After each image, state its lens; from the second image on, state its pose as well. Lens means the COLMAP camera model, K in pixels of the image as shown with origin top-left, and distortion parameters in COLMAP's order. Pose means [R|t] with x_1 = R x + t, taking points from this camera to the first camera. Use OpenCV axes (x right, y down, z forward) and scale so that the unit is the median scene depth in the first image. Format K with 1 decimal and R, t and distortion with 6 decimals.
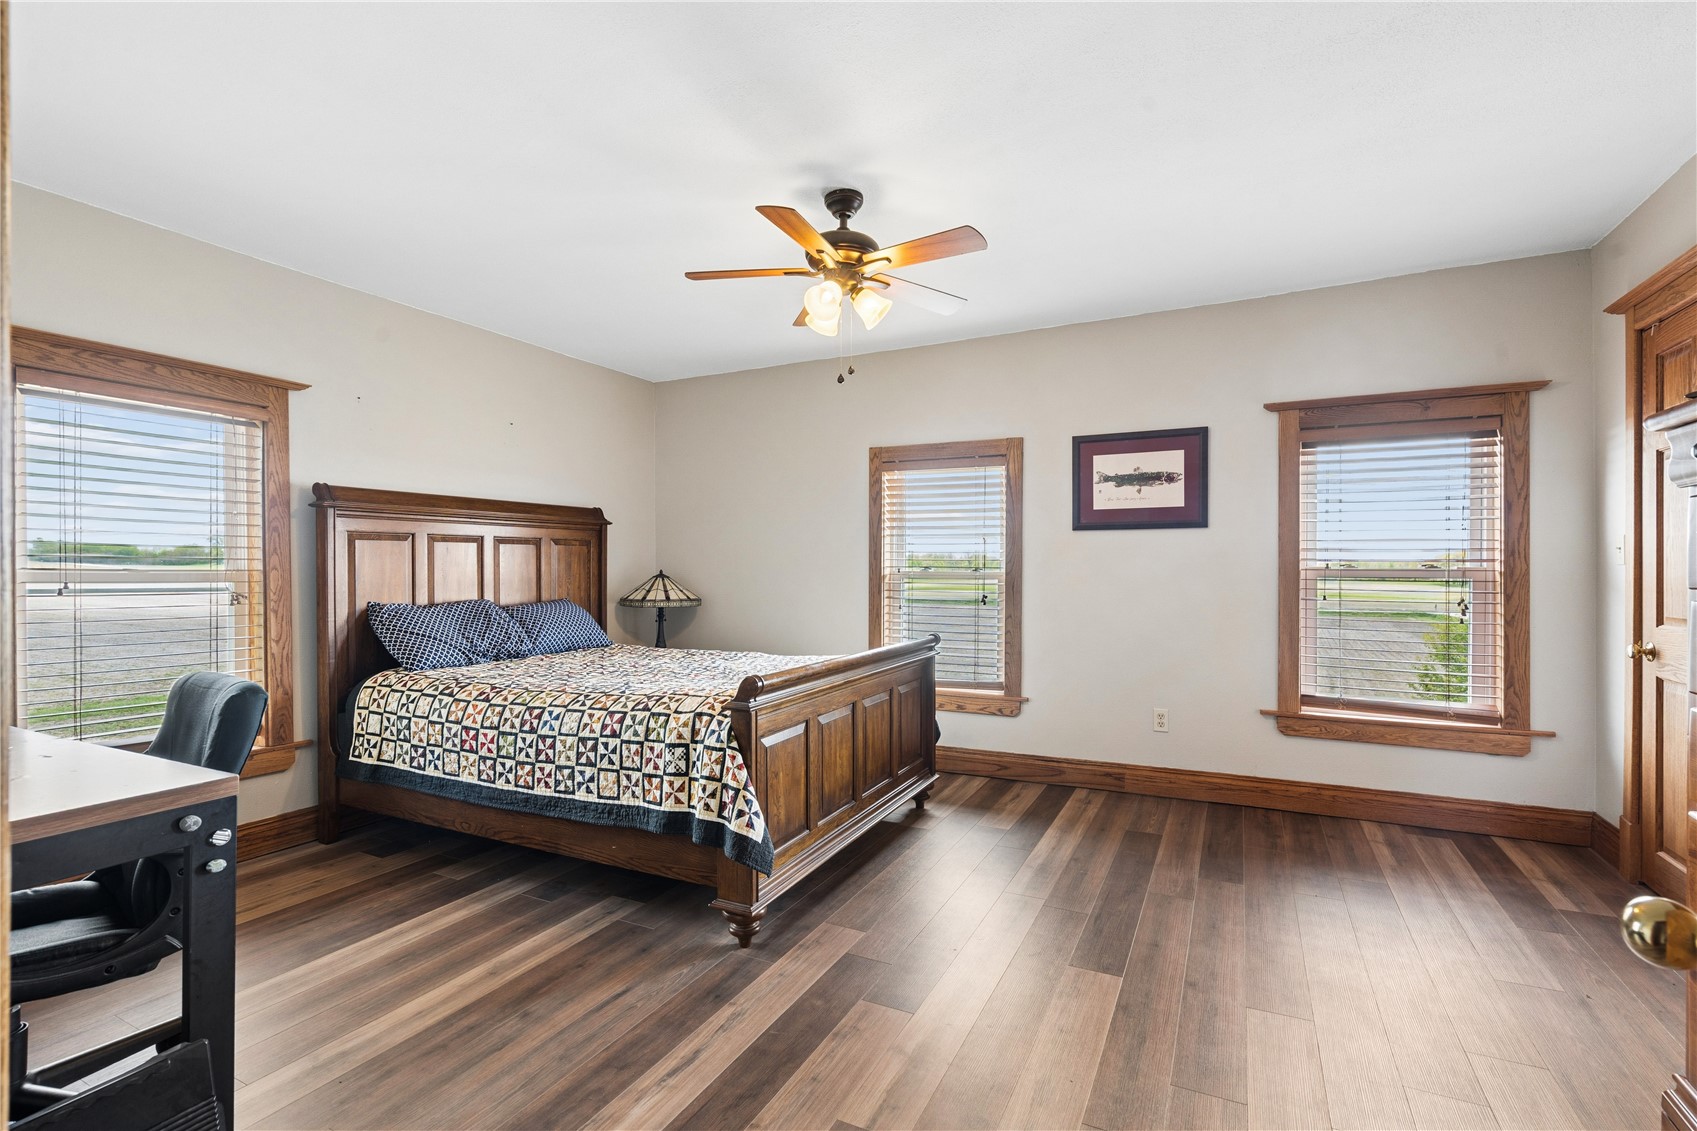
lens RADIAL K [[766.2, 0, 848.5], [0, 766.2, 565.5], [0, 0, 1]] dist [-0.000738, -0.000026]
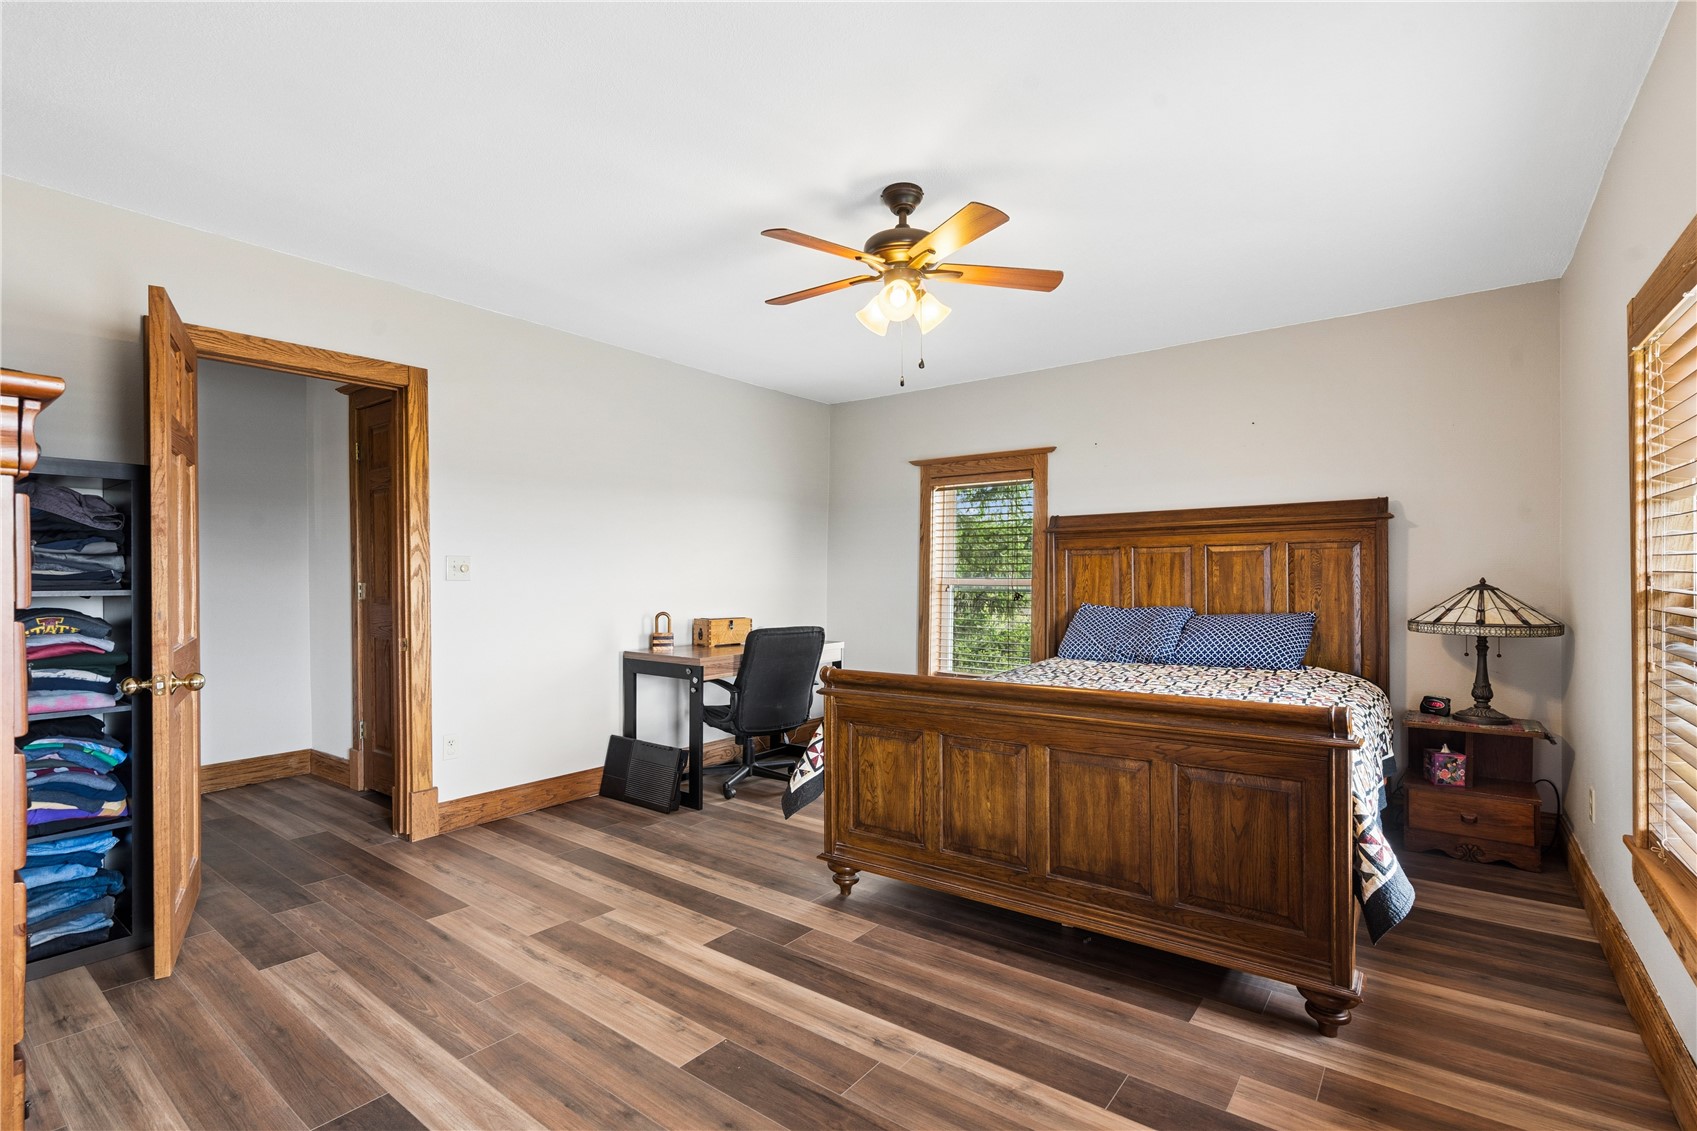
lens RADIAL K [[783.2, 0, 848.5], [0, 783.2, 565.5], [0, 0, 1]] dist [-0.001338, -0.000096]
pose [[-0.177028, -0.014491, -0.984099, 0.907294], [0.006894, 0.999849, -0.015964, 0.002983], [0.984182, -0.009611, -0.176901, 1.034116]]
